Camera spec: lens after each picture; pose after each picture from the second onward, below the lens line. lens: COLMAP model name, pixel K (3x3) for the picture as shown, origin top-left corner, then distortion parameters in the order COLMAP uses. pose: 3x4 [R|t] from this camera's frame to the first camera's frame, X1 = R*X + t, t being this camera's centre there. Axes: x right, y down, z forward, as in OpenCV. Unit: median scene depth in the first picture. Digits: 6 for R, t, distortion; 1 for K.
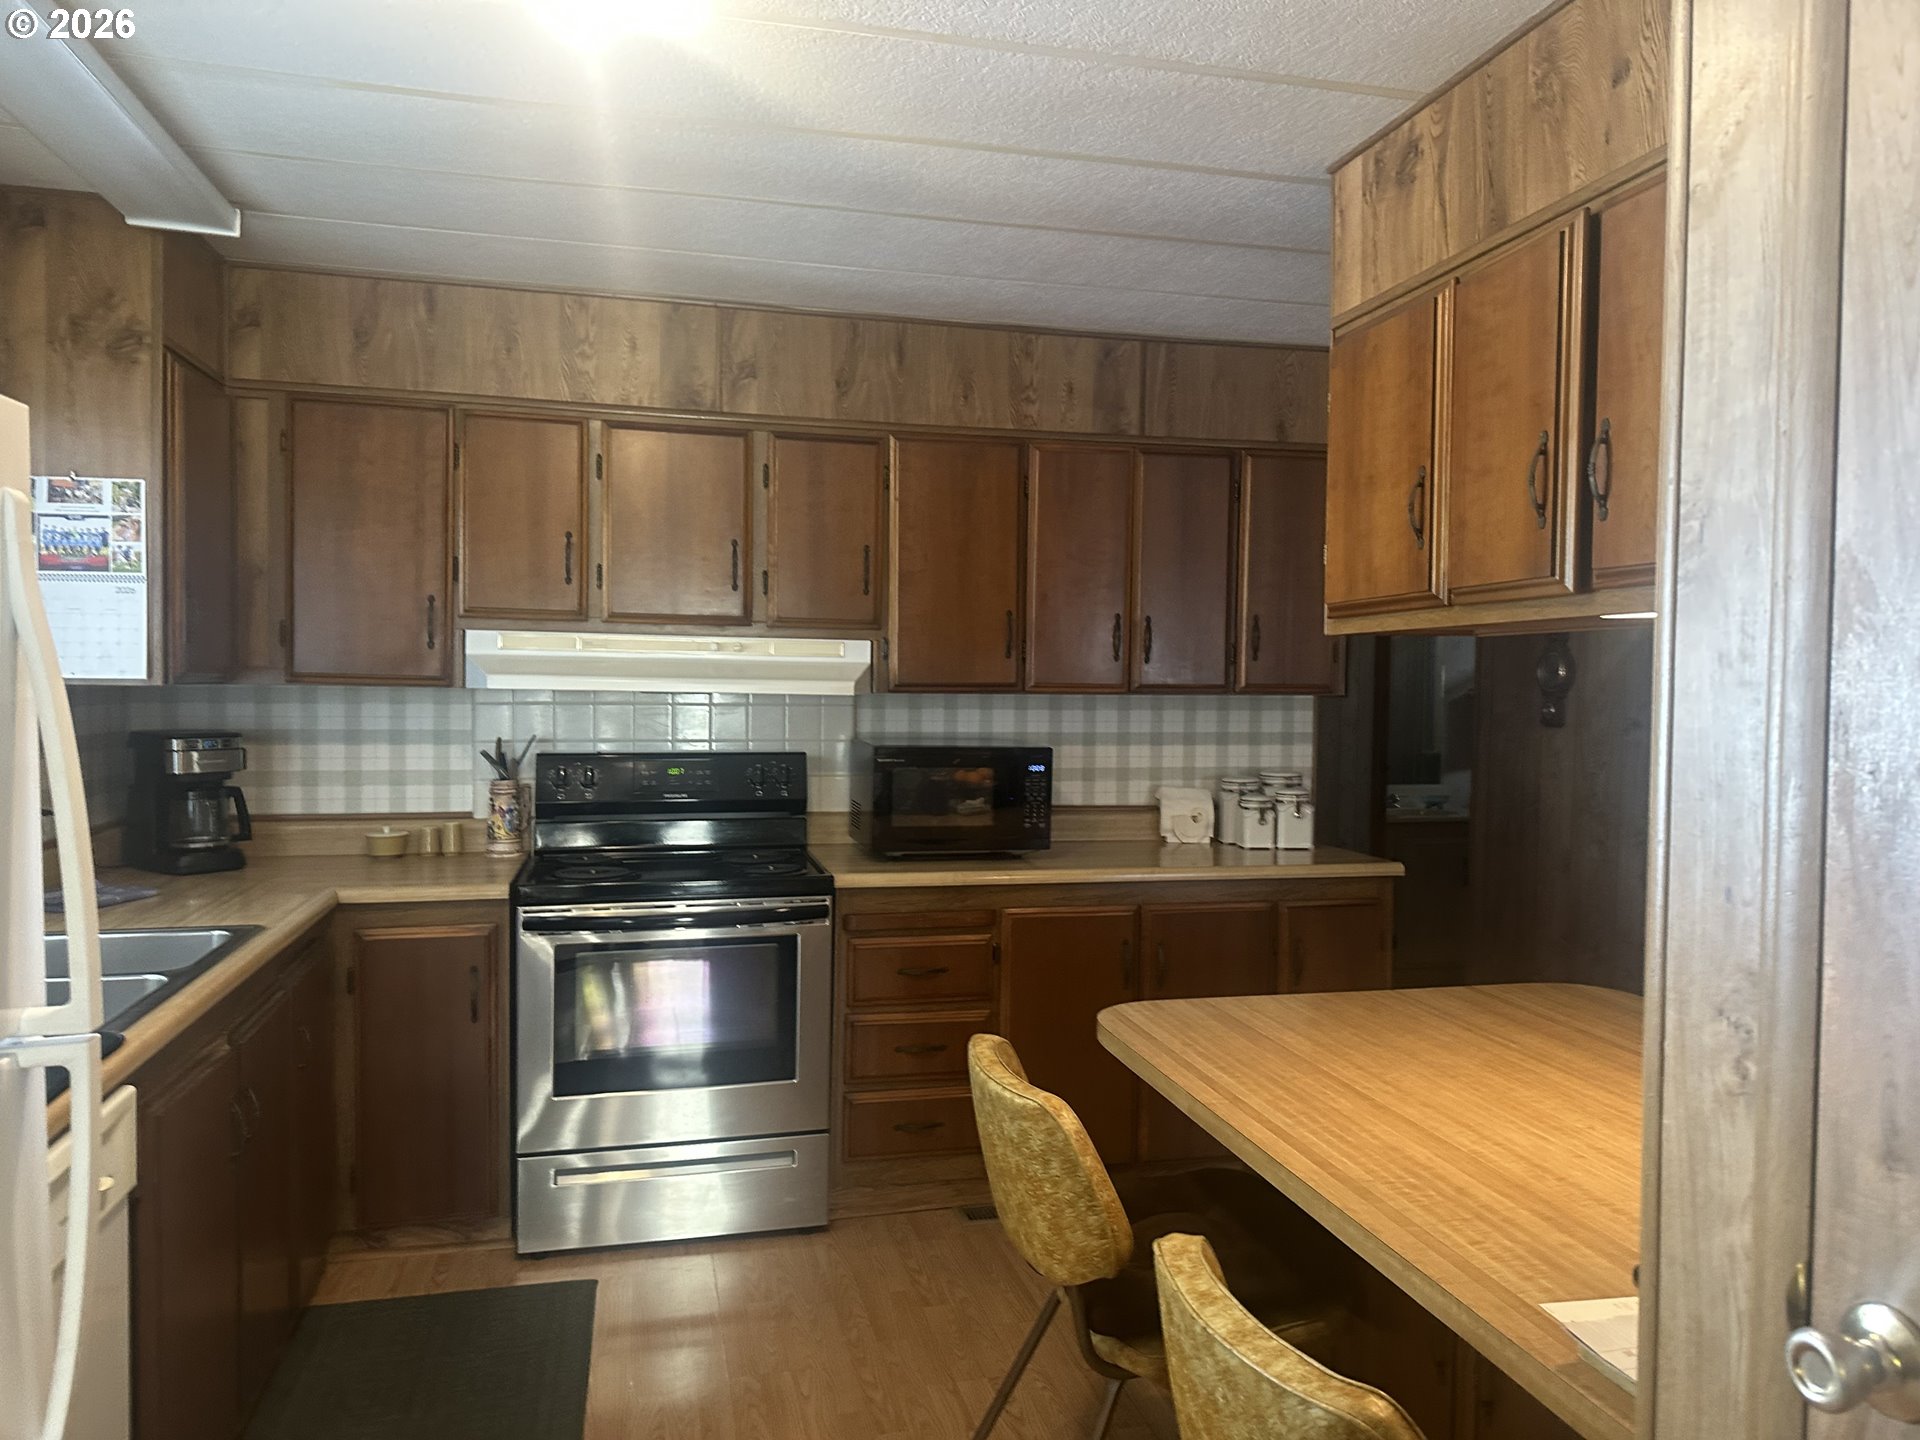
lens RADIAL K [[1353.1, 0, 961.9], [0, 1353.1, 697.9], [0, 0, 1]] dist [0.073132, -0.095403]
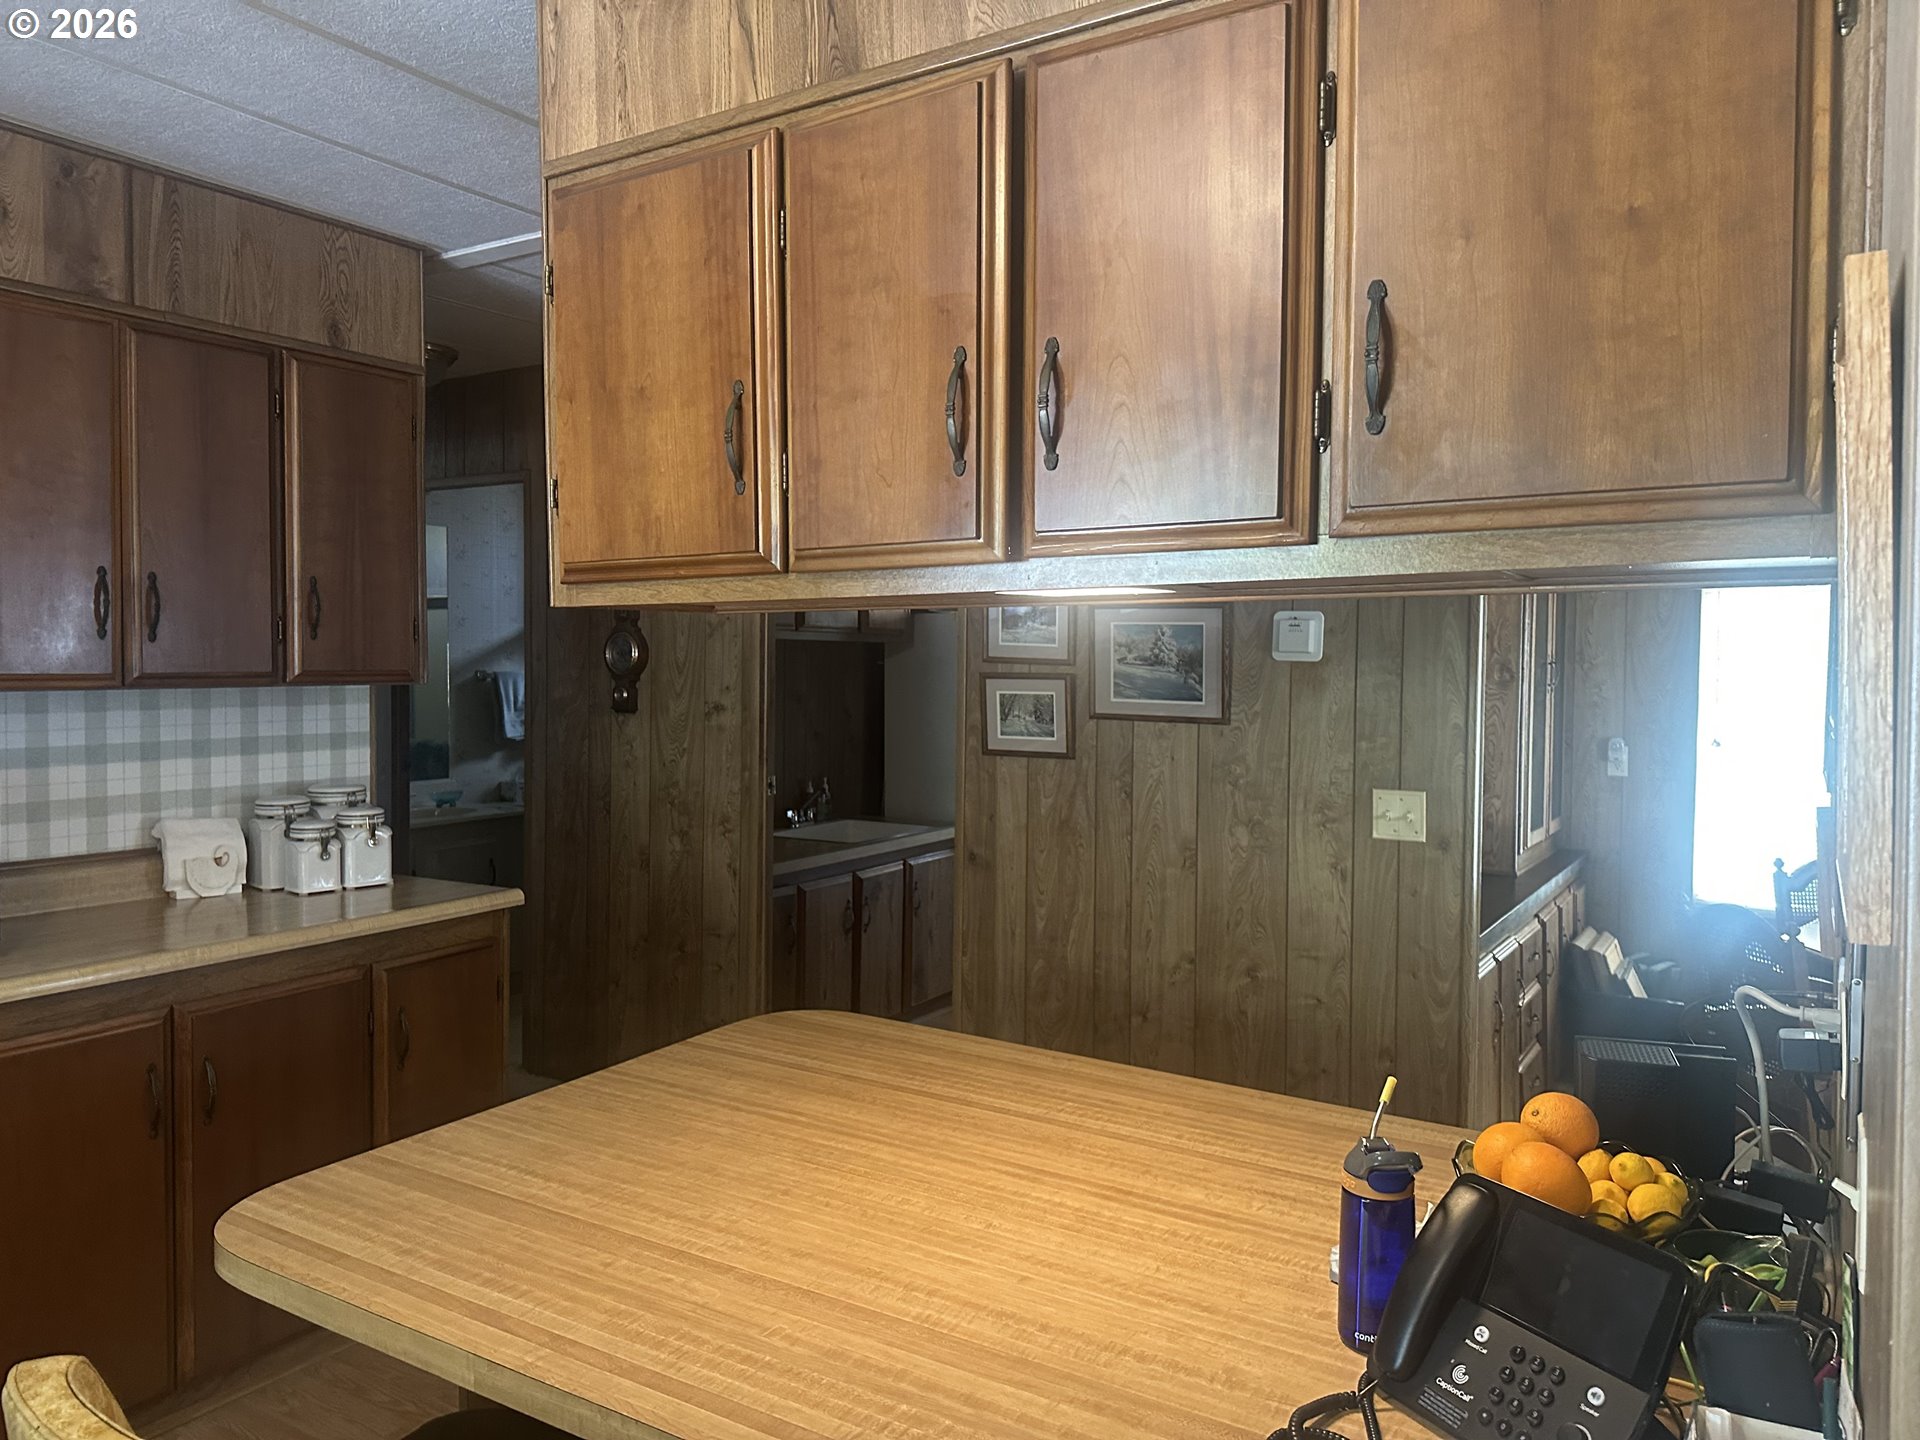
lens RADIAL K [[1353.1, 0, 961.9], [0, 1353.1, 697.9], [0, 0, 1]] dist [0.073132, -0.095403]
pose [[0.713174, -0.025914, 0.700508, -0.082294], [0.014300, 0.999646, 0.022421, -0.011228], [-0.700841, -0.005973, 0.713293, 0.339973]]
